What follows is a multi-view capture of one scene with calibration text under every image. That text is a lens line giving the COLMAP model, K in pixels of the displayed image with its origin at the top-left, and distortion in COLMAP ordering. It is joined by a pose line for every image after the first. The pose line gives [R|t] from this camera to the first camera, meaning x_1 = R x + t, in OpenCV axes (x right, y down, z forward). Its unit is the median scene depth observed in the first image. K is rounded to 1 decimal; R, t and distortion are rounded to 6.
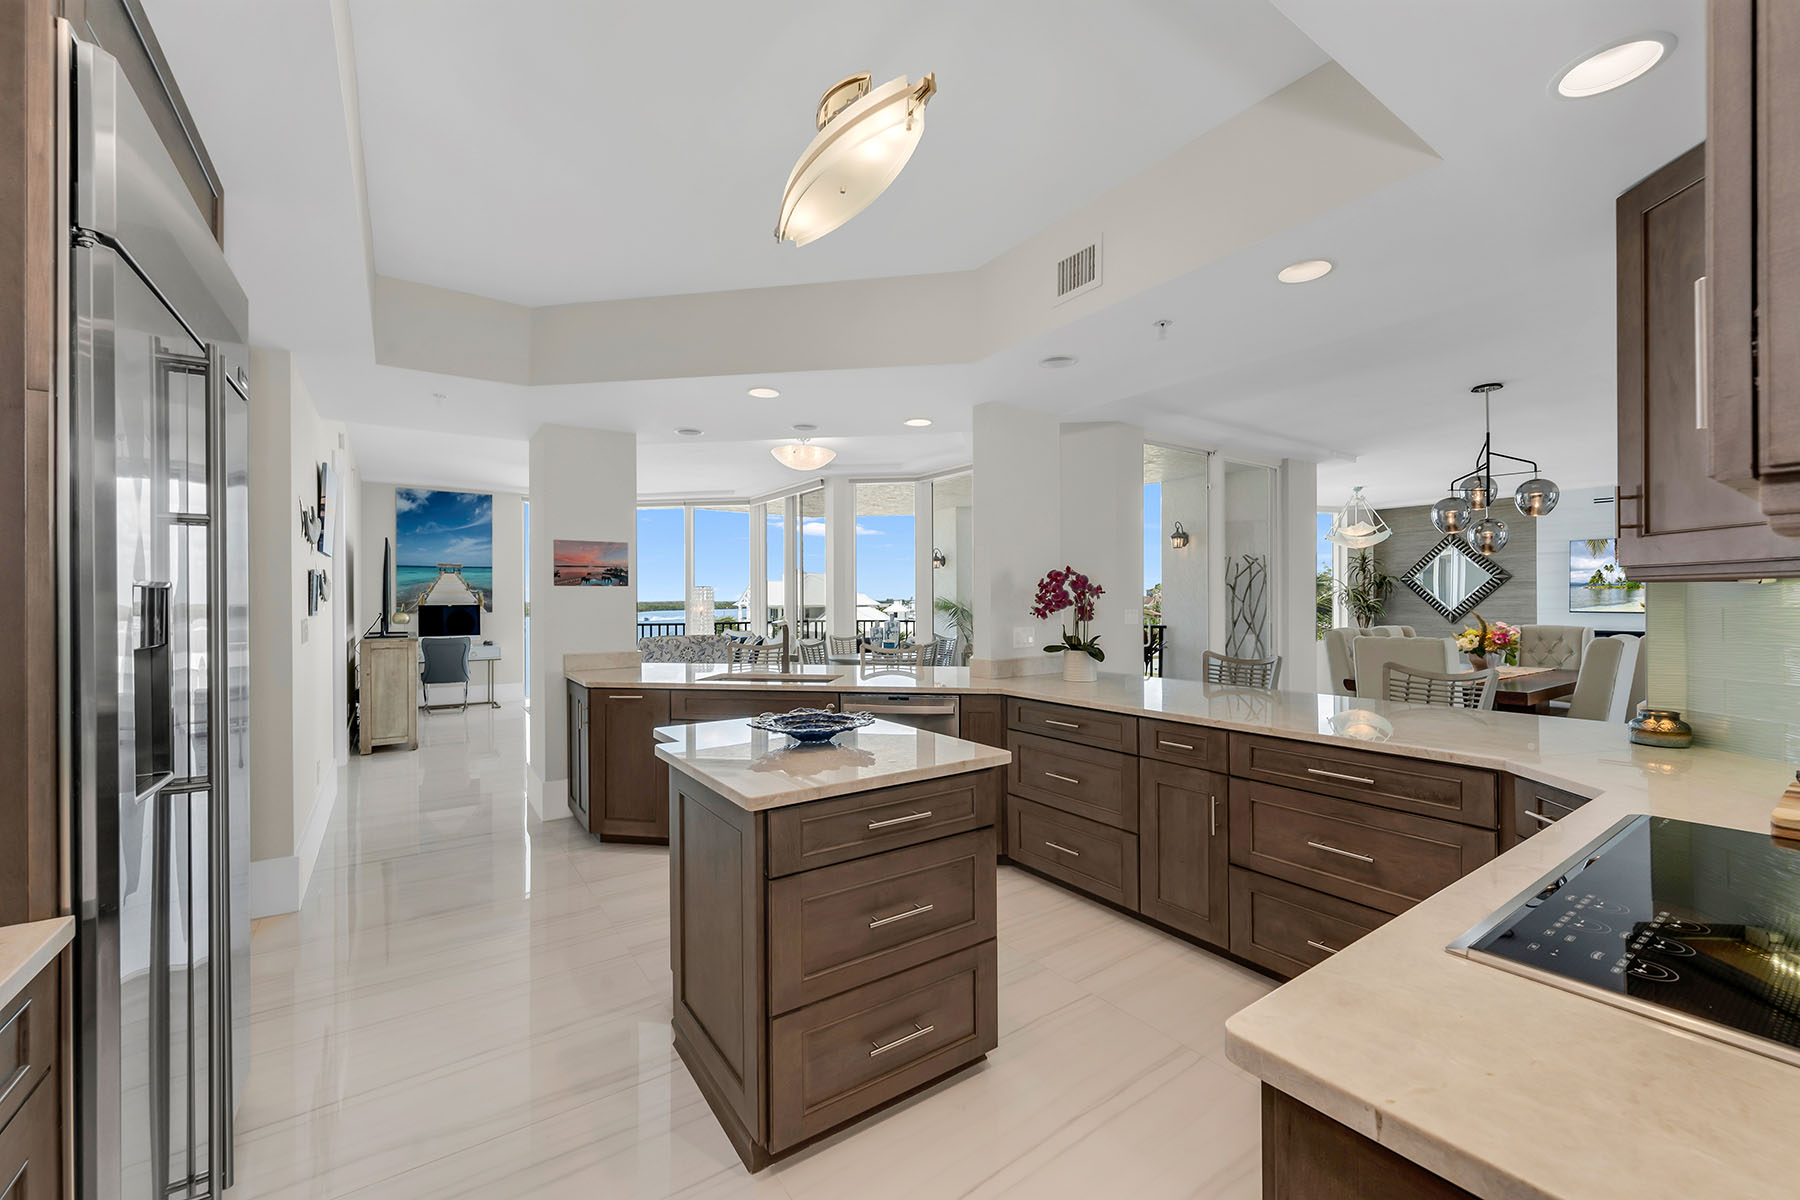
lens RADIAL K [[713.1, 0, 904.0], [0, 713.1, 597.1], [0, 0, 1]] dist [0.000948, 0.000251]
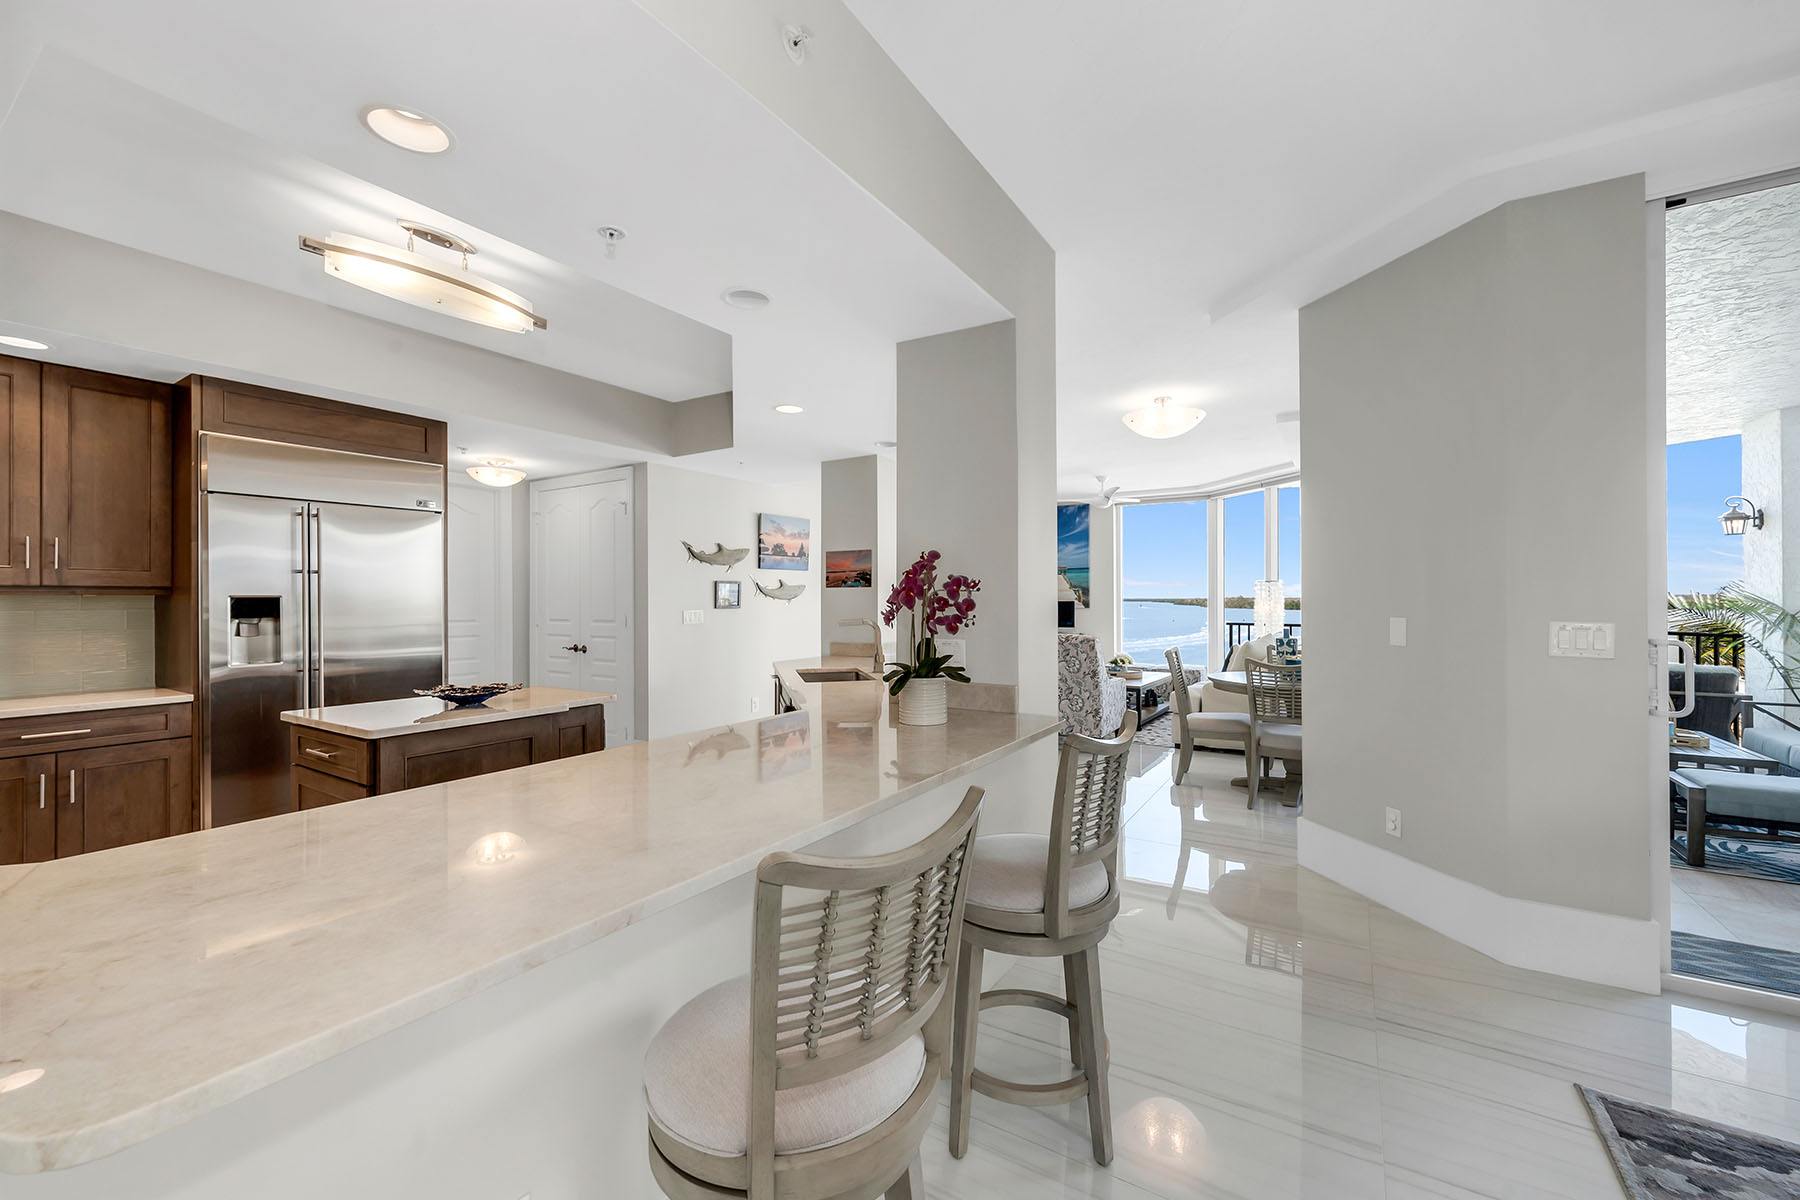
lens RADIAL K [[713.1, 0, 904.0], [0, 713.1, 597.1], [0, 0, 1]] dist [0.000948, 0.000251]
pose [[0.390090, 0.000054, -0.920777, 0.361770], [0.006228, 0.999977, 0.002697, -0.000561], [0.920756, -0.006787, 0.390081, 0.298608]]
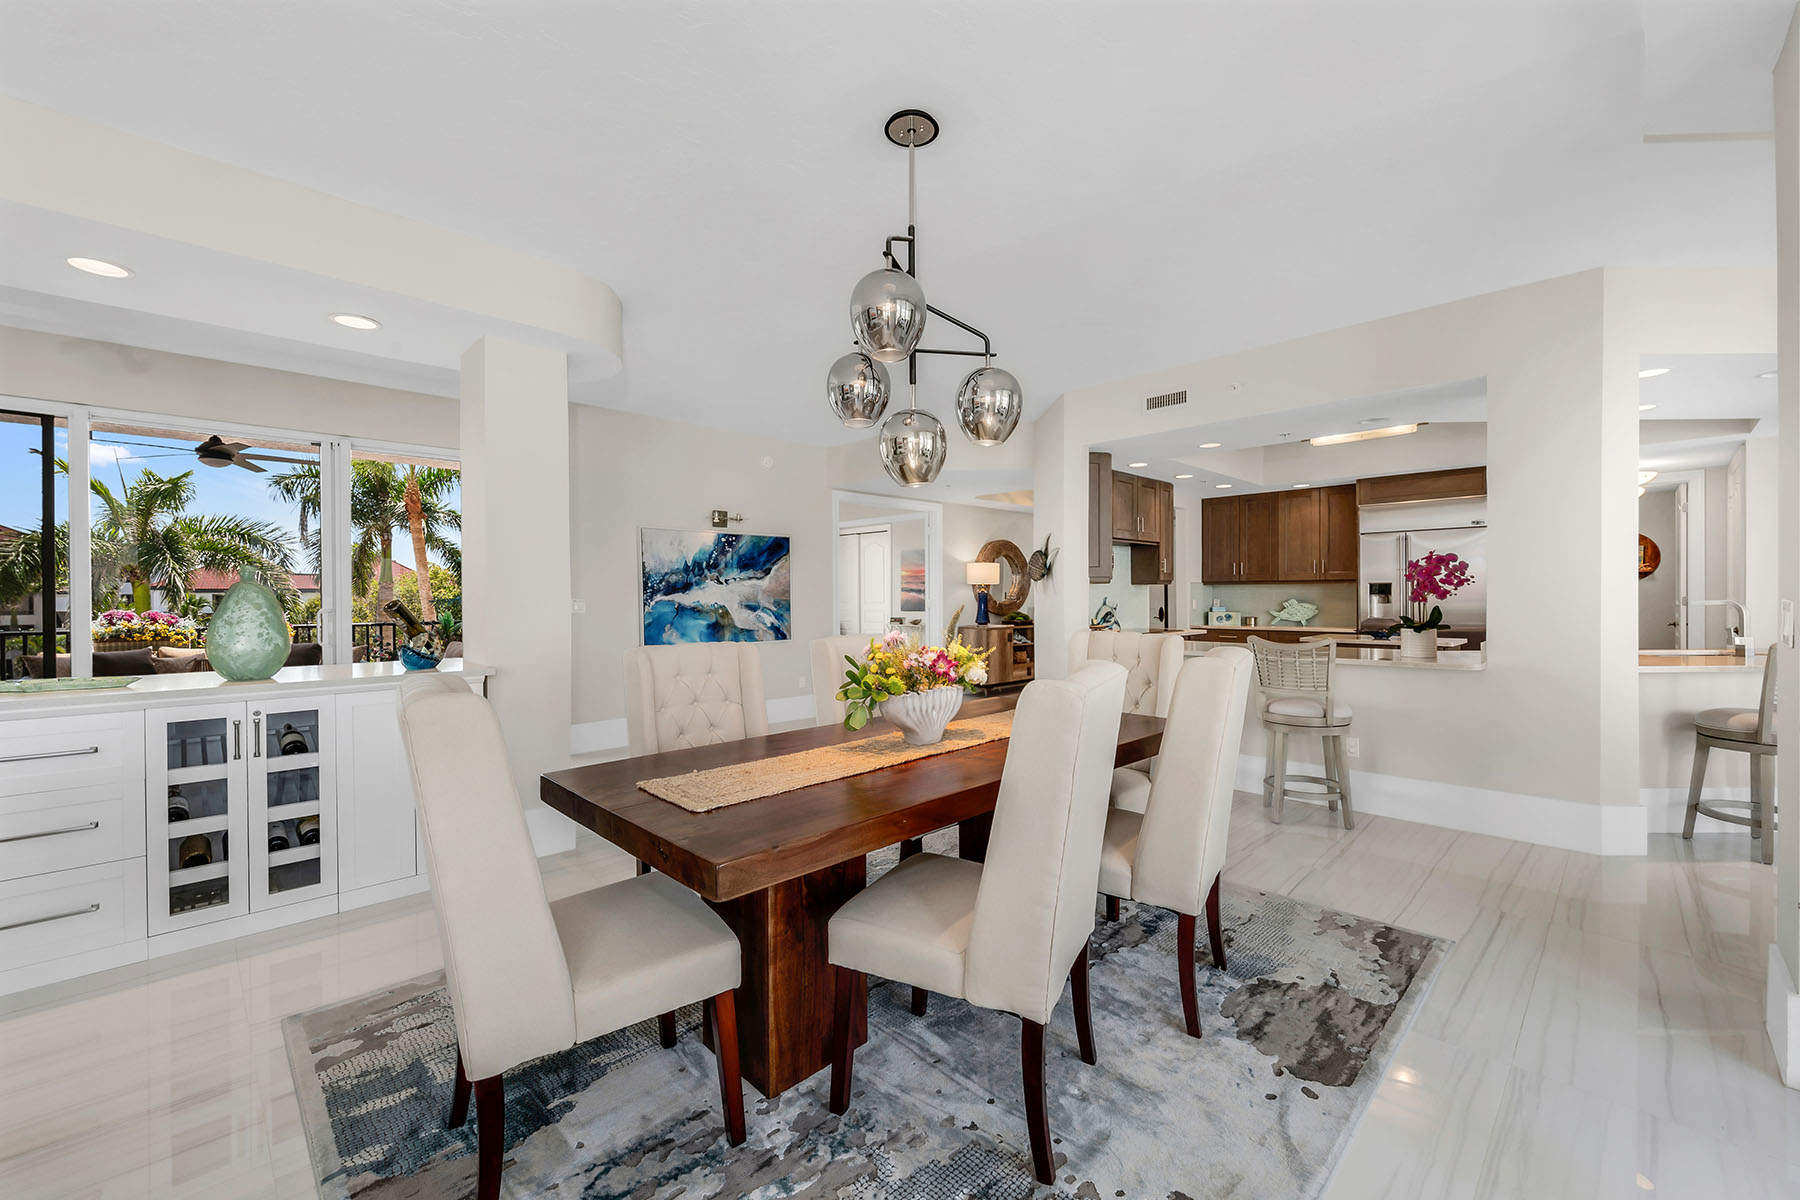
lens RADIAL K [[713.1, 0, 904.0], [0, 713.1, 597.1], [0, 0, 1]] dist [0.000948, 0.000251]
pose [[-0.984650, 0.011269, -0.174178, 0.508796], [0.011456, 0.999934, -0.000066, 0.006955], [0.174166, -0.002060, -0.984714, 0.812736]]
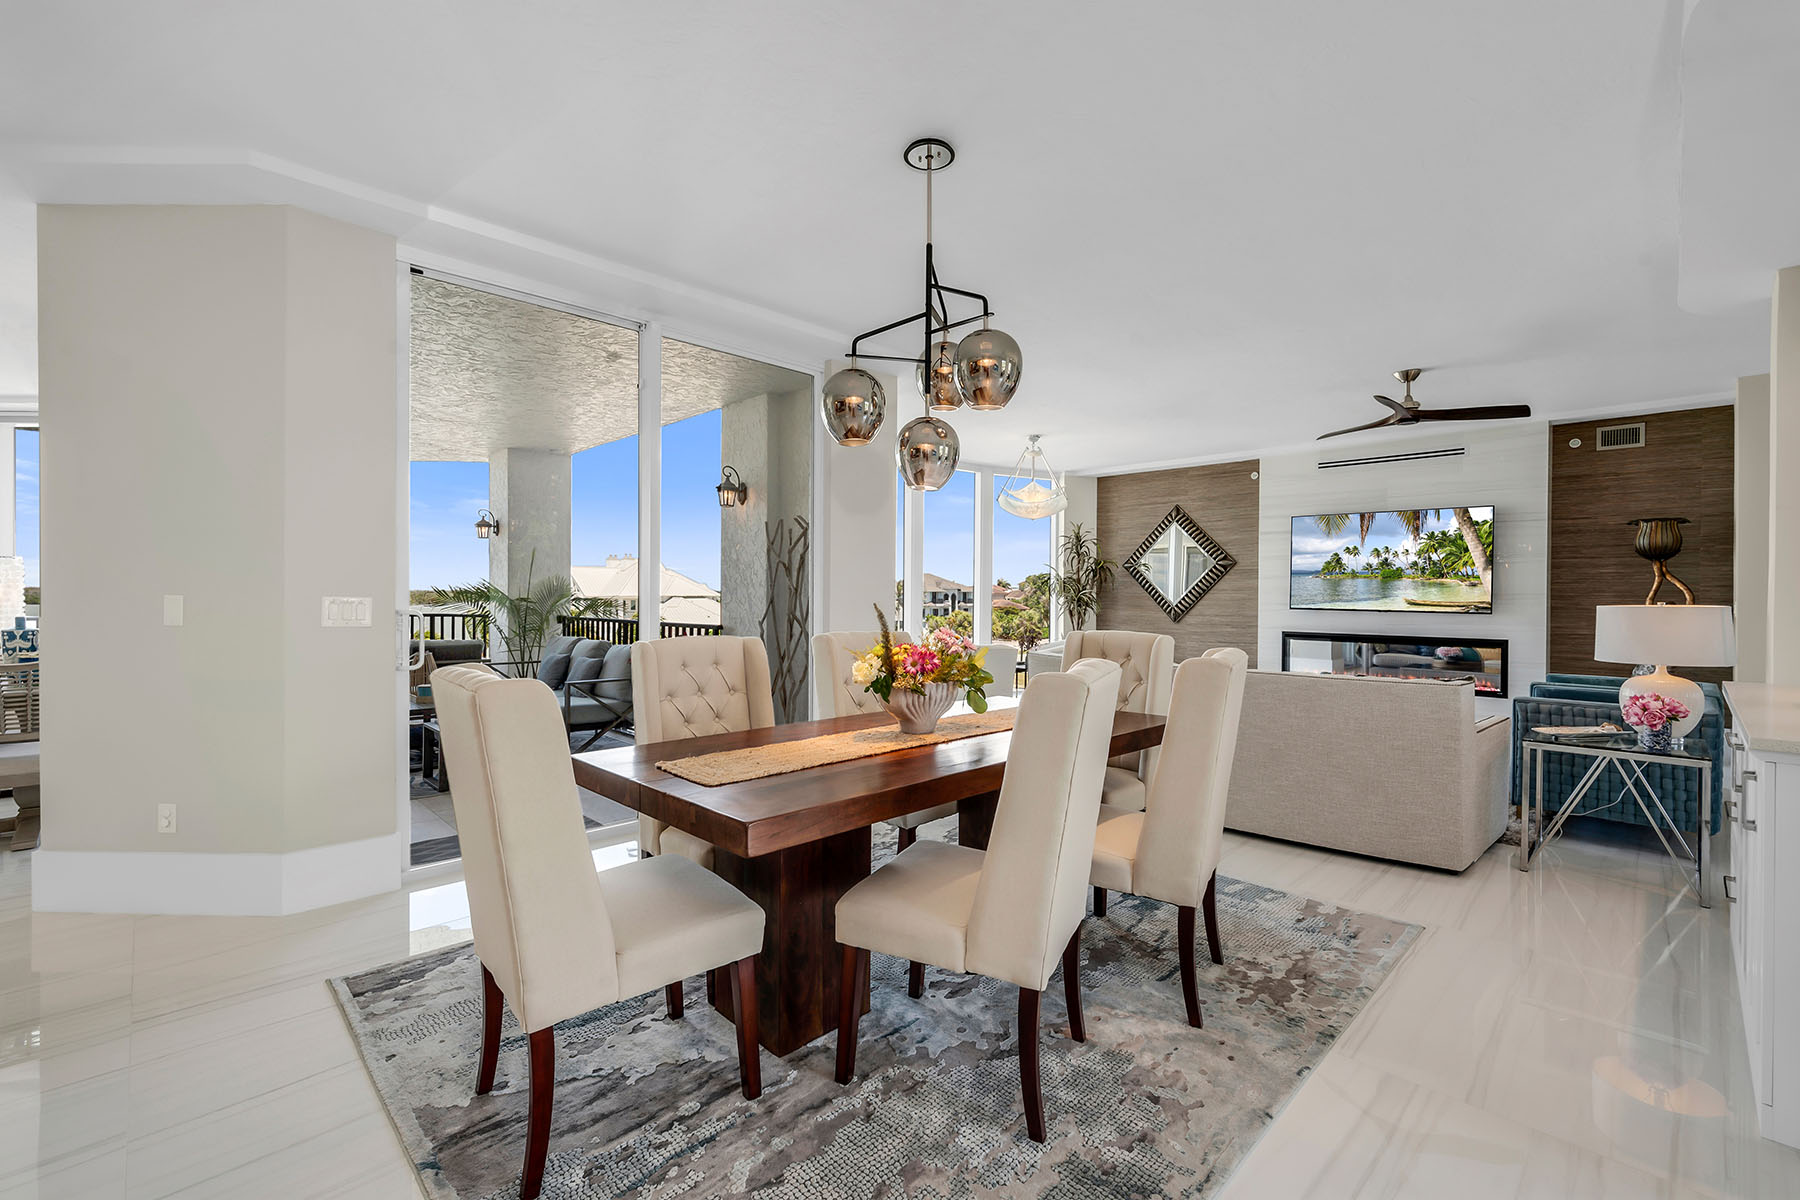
lens RADIAL K [[771.3, 0, 900.0], [0, 771.3, 600.0], [0, 0, 1]] dist [0.000723, 0.000187]
pose [[0.987220, 0.008561, 0.159134, 0.400832], [-0.010771, 0.999857, 0.013031, 0.005636], [-0.159000, -0.014579, 0.987171, 0.263019]]
